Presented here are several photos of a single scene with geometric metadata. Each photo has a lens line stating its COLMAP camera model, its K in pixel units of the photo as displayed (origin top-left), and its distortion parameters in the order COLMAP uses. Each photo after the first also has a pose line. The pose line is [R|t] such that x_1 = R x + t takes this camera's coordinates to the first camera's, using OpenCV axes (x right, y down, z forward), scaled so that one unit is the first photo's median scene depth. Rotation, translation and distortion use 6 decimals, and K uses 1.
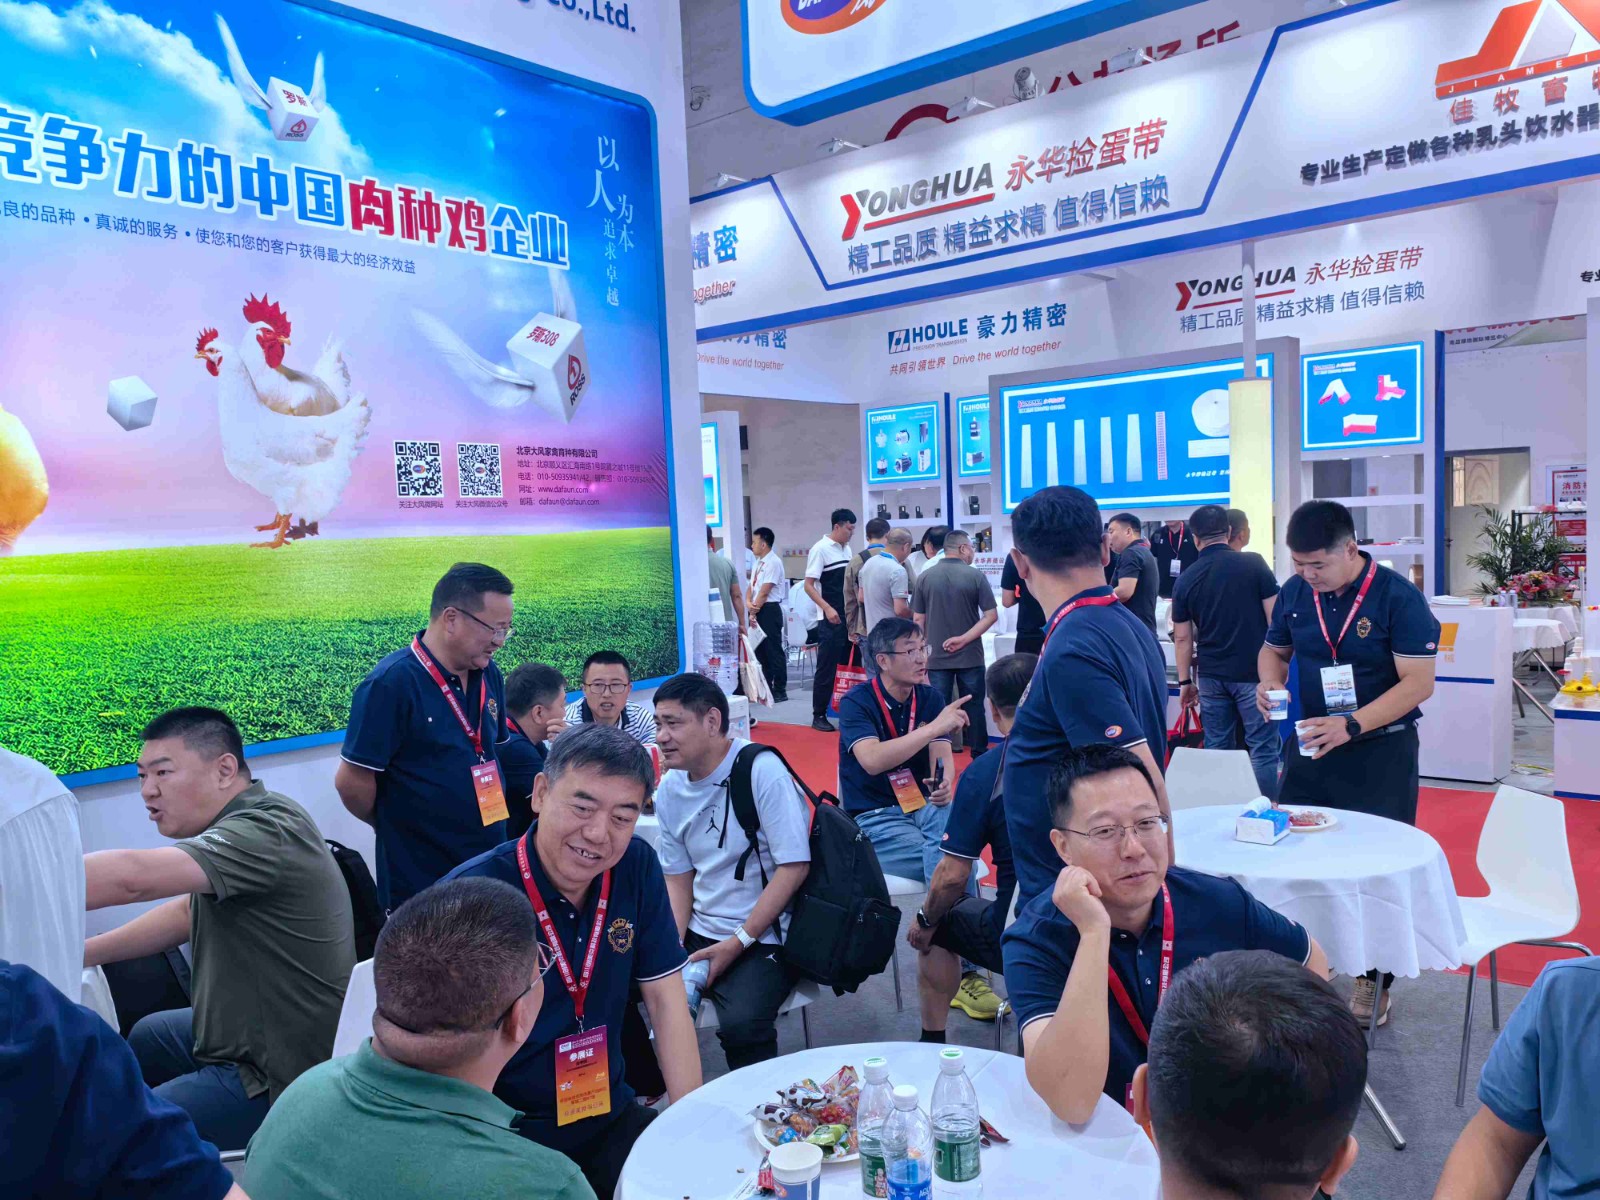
lens RADIAL K [[1228.6, 0, 826.9], [0, 1228.6, 650.9], [0, 0, 1]] dist [0.011697, -0.038660]
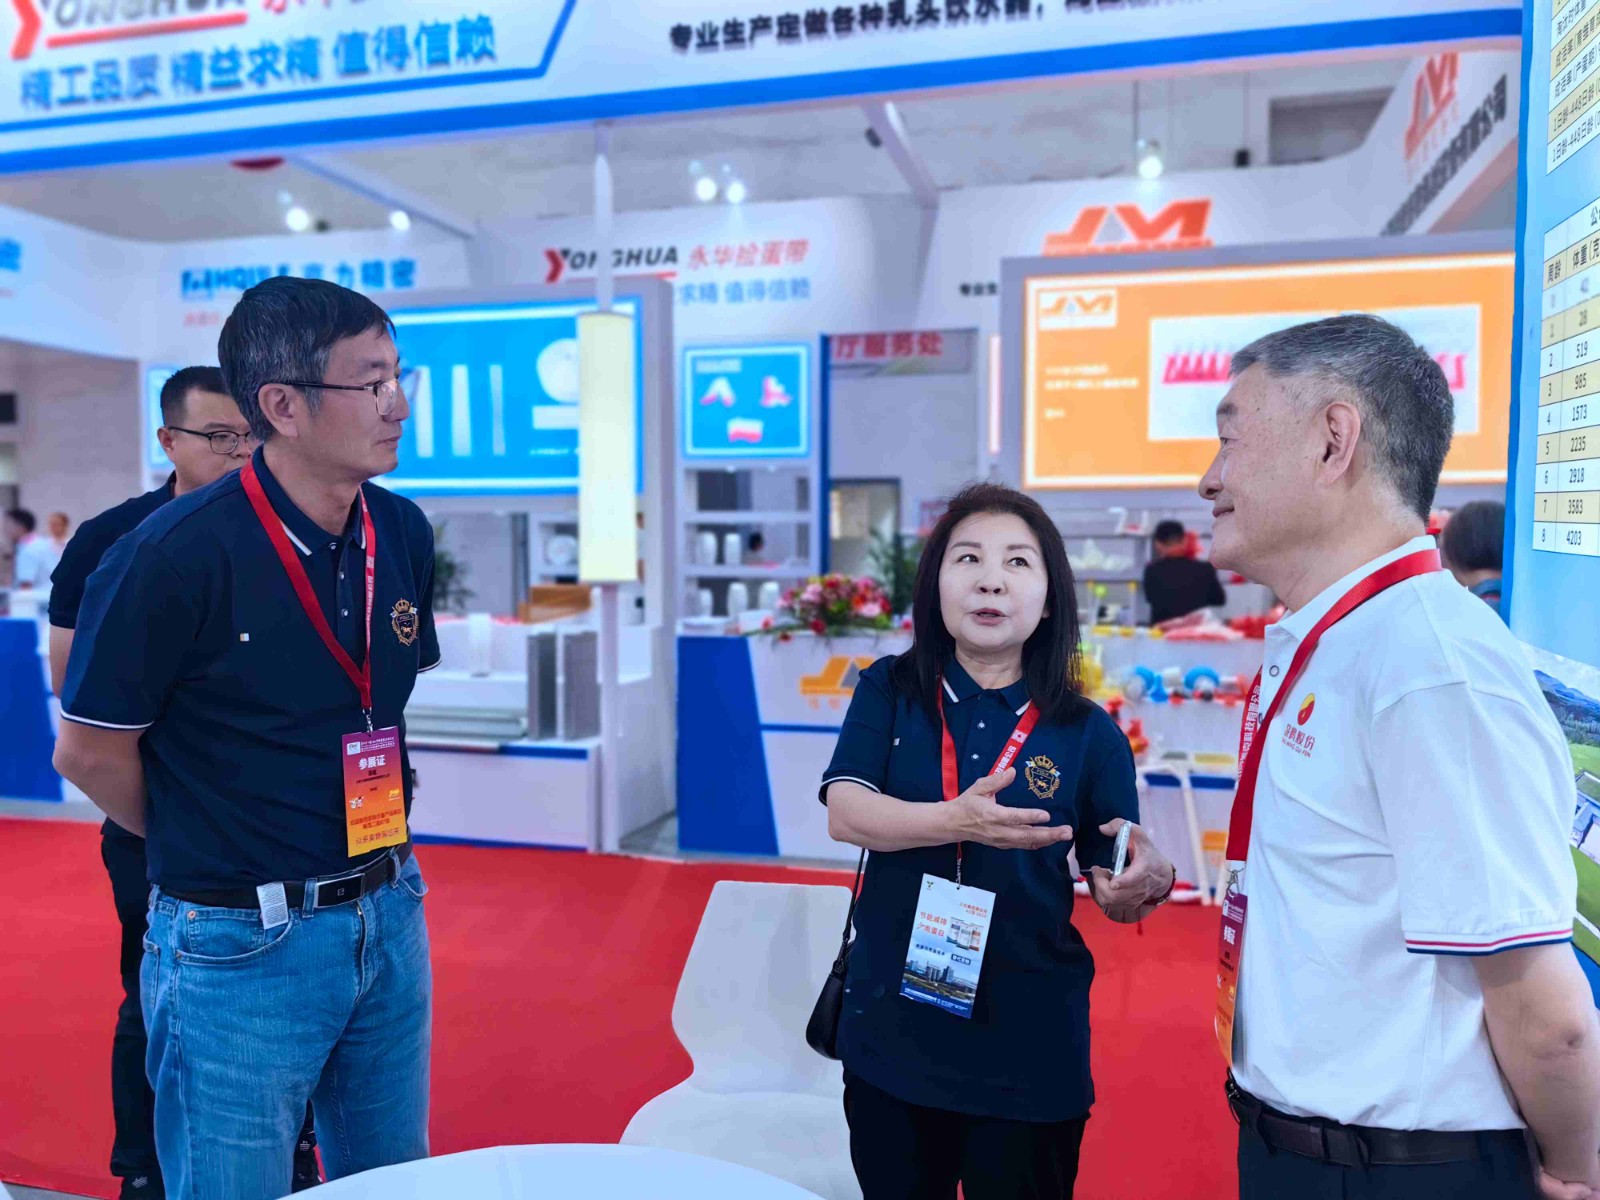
lens RADIAL K [[1266.9, 0, 800.0], [0, 1266.9, 600.0], [0, 0, 1]] dist [-0.002462, -0.004298]
pose [[0.899620, 0.021678, 0.436135, 0.125144], [0.005578, 0.998115, -0.061119, -0.007029], [-0.436638, 0.057417, 0.897803, 0.288571]]
